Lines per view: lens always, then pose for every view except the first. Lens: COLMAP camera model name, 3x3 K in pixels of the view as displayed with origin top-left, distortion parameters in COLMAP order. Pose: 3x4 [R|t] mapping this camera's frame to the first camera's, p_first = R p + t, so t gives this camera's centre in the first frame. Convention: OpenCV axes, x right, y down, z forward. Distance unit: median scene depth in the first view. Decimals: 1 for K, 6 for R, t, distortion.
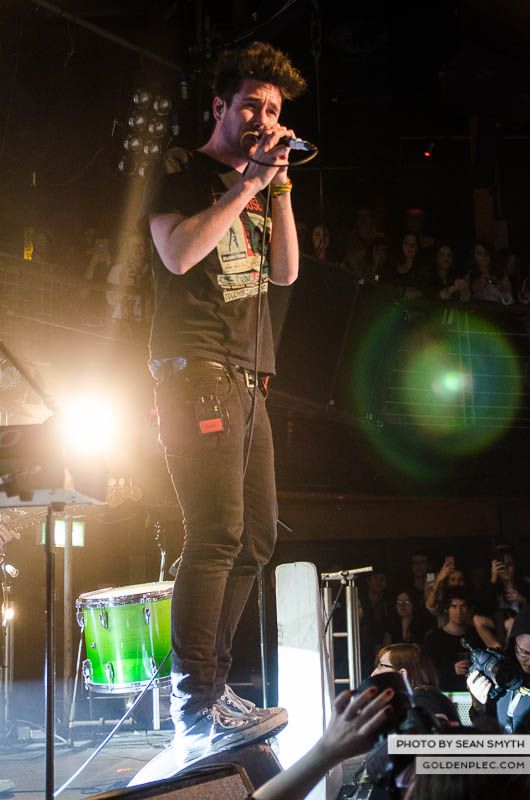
lens RADIAL K [[1104.2, 0, 265.0], [0, 1104.2, 400.0], [0, 0, 1]] dist [0.072642, 0.029408]
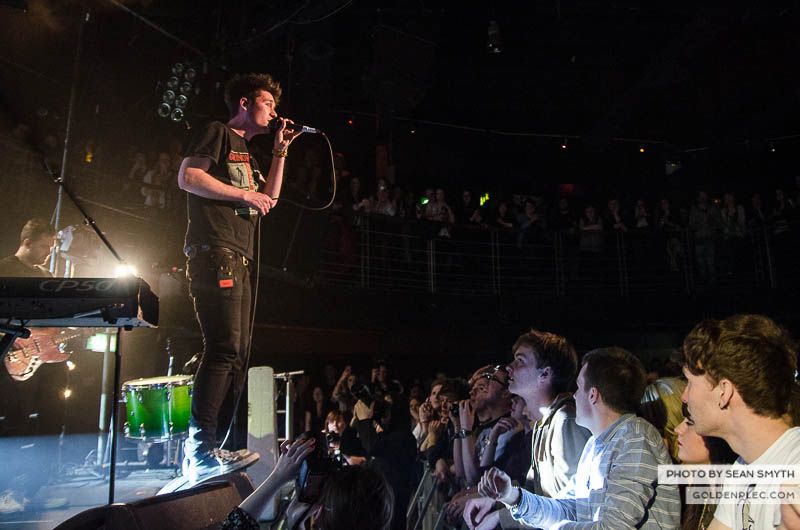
lens RADIAL K [[792.0, 0, 399.7], [0, 792.0, 233.1], [0, 0, 1]] dist [-0.008092, -0.001800]
pose [[0.966262, 0.073494, 0.246852, -0.072524], [-0.067026, 0.997154, -0.034514, -0.023235], [-0.248687, 0.016804, 0.968438, -0.185348]]
